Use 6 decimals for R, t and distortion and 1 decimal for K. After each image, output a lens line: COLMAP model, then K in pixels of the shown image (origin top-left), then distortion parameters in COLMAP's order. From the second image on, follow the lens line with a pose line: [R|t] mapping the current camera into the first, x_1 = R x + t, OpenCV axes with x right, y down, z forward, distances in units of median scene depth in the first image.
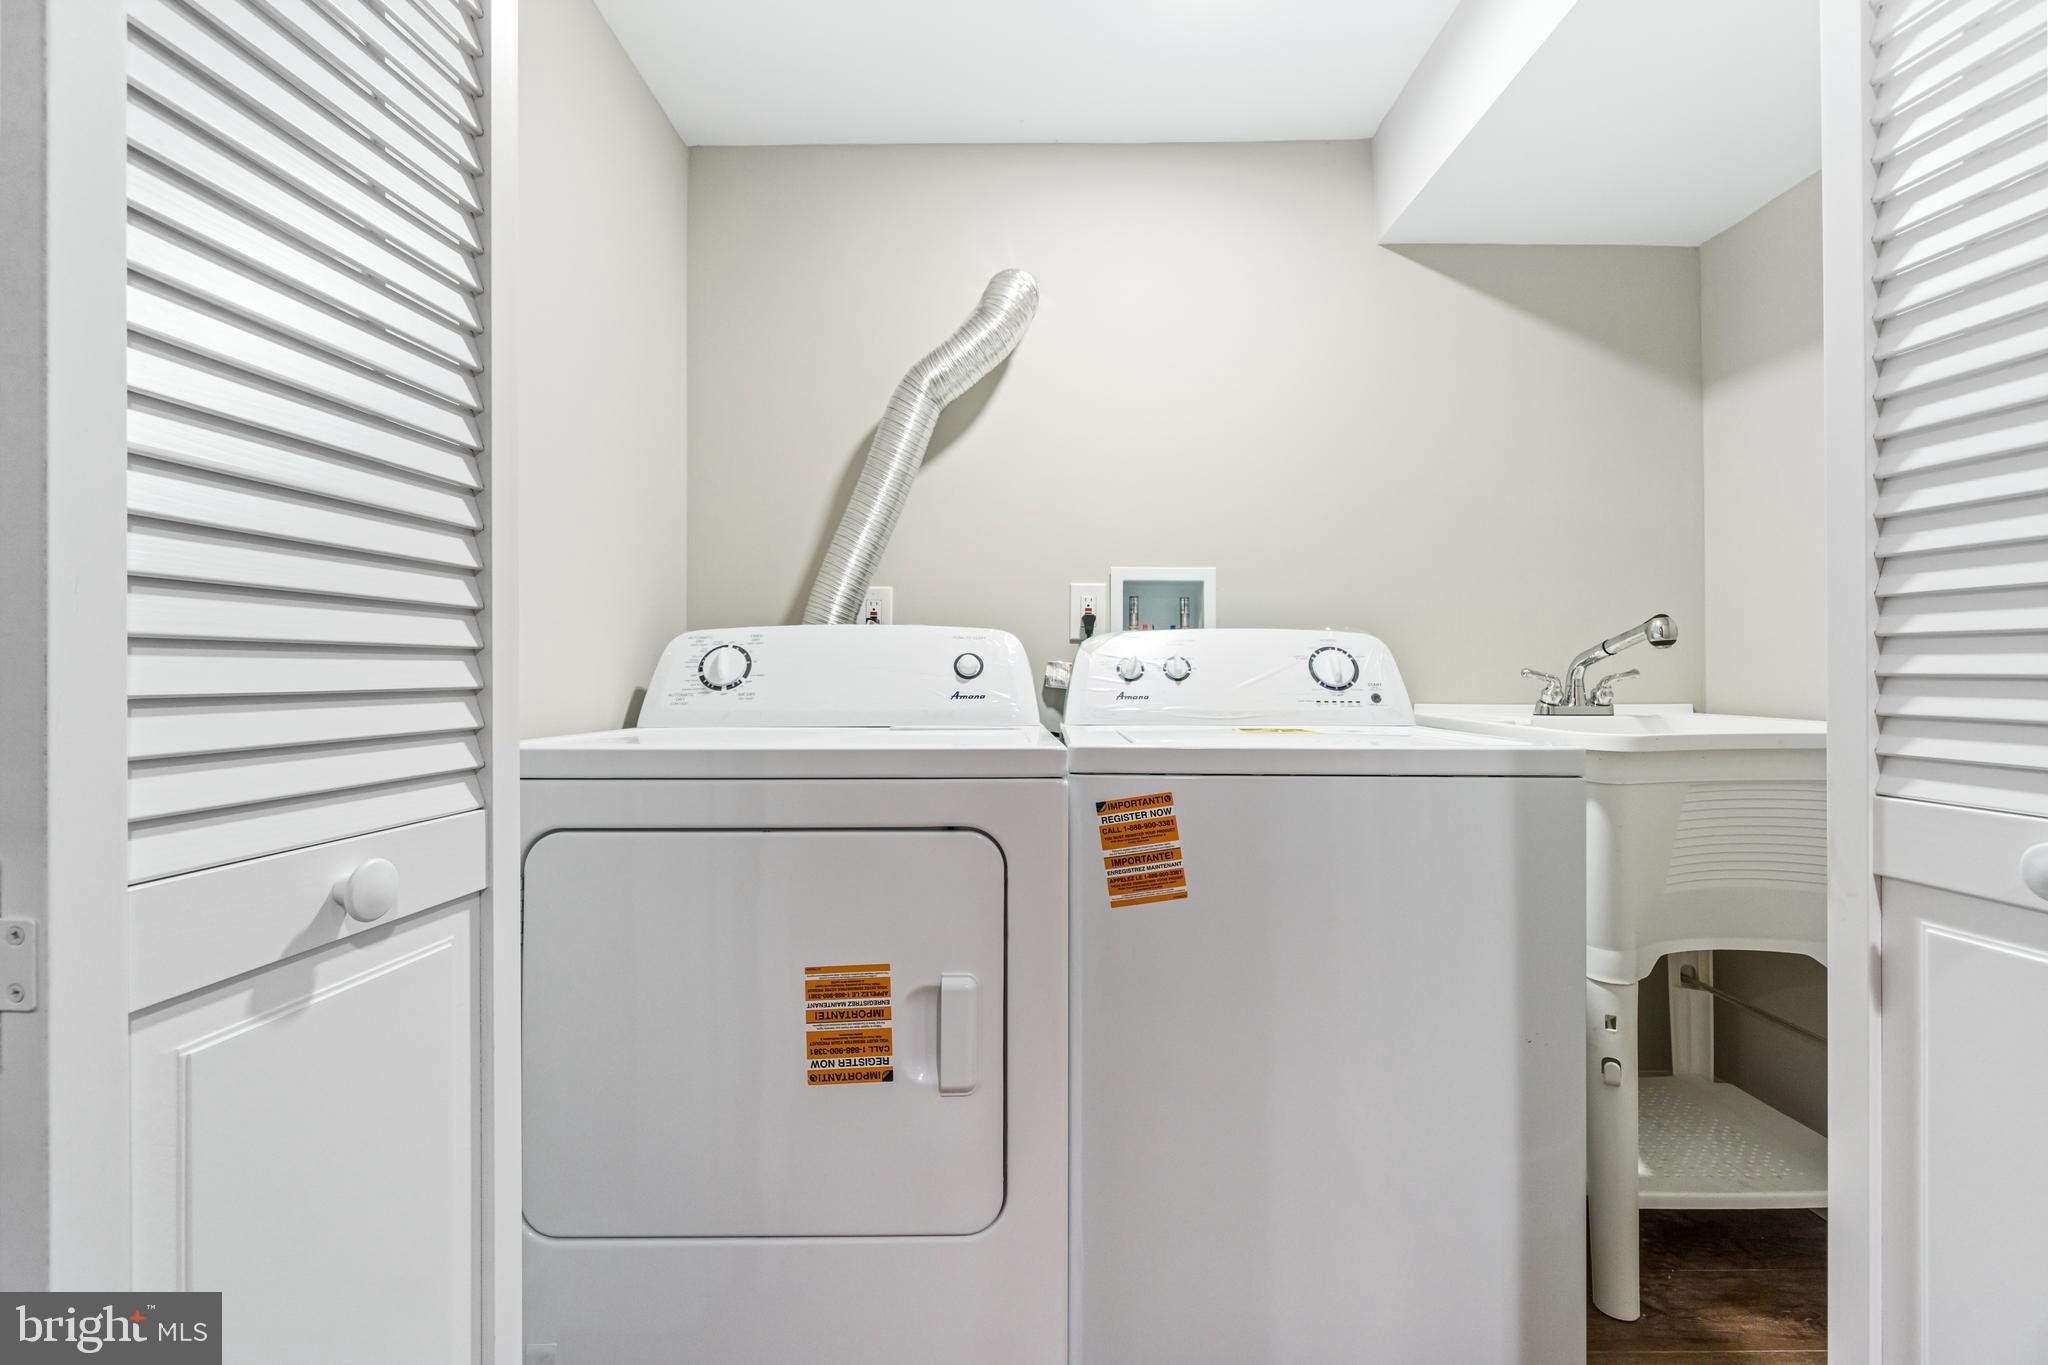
lens RADIAL K [[888.8, 0, 1018.7], [0, 888.8, 673.0], [0, 0, 1]] dist [-0.002648, -0.001138]
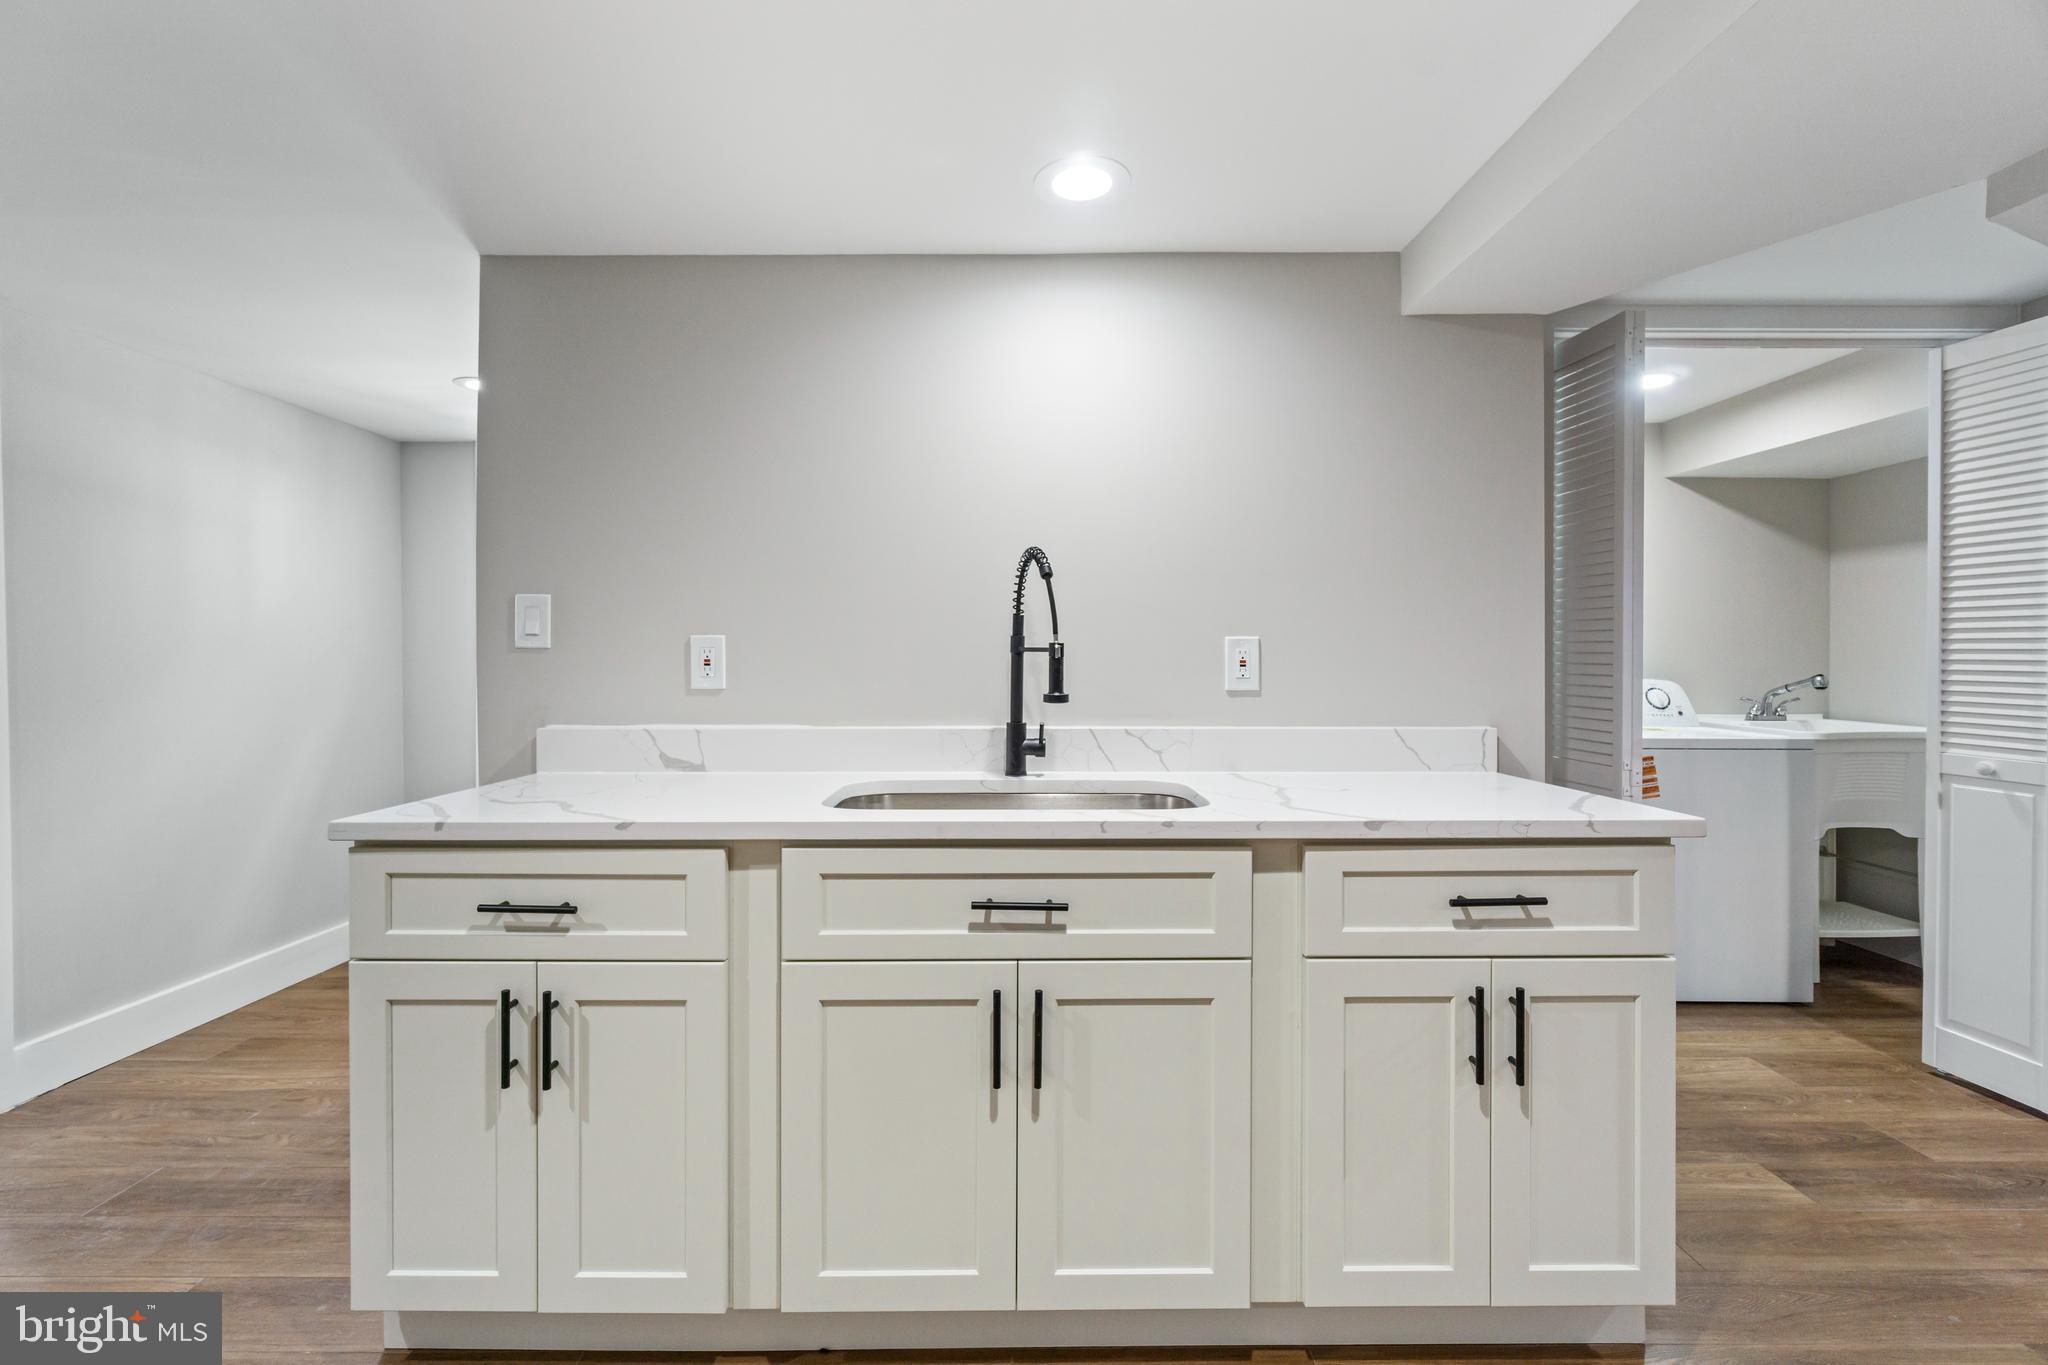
lens RADIAL K [[877.2, 0, 1026.0], [0, 877.2, 668.0], [0, 0, 1]] dist [-0.002071, 0.000239]
pose [[0.999999, -0.001088, -0.001126, -1.177166], [0.001103, 0.999909, 0.013421, -0.111564], [0.001111, -0.013422, 0.999909, -1.099923]]
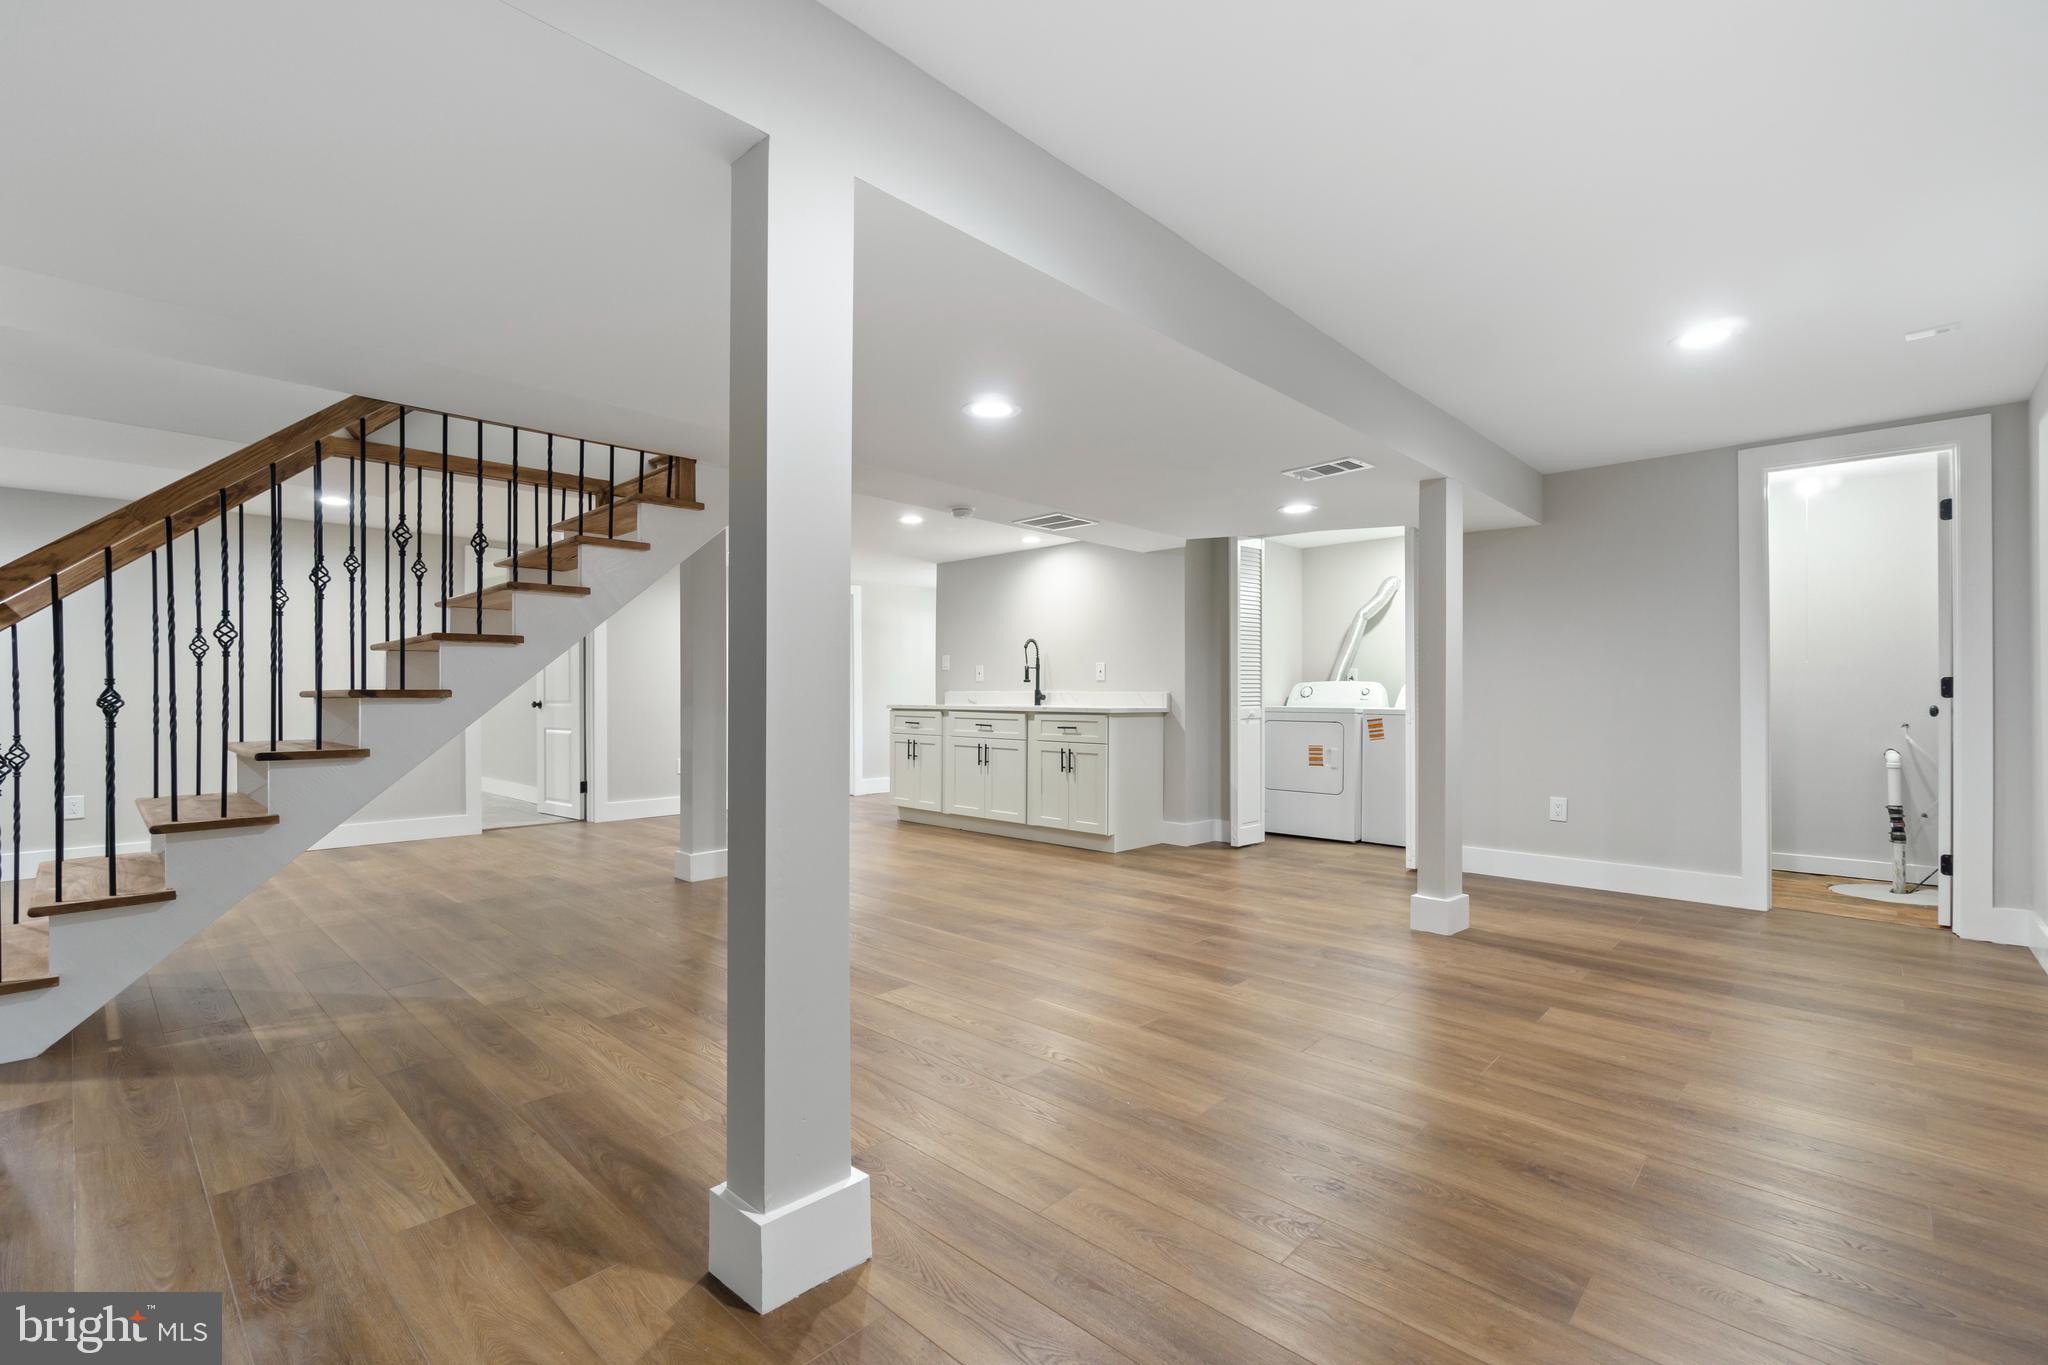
lens RADIAL K [[874.9, 0, 1023.3], [0, 874.9, 688.5], [0, 0, 1]] dist [-0.003978, -0.000128]
pose [[0.728576, -0.002187, -0.684961, 1.500409], [0.001325, 0.999998, -0.001784, -0.019740], [0.684963, 0.000392, 0.728577, -2.873089]]
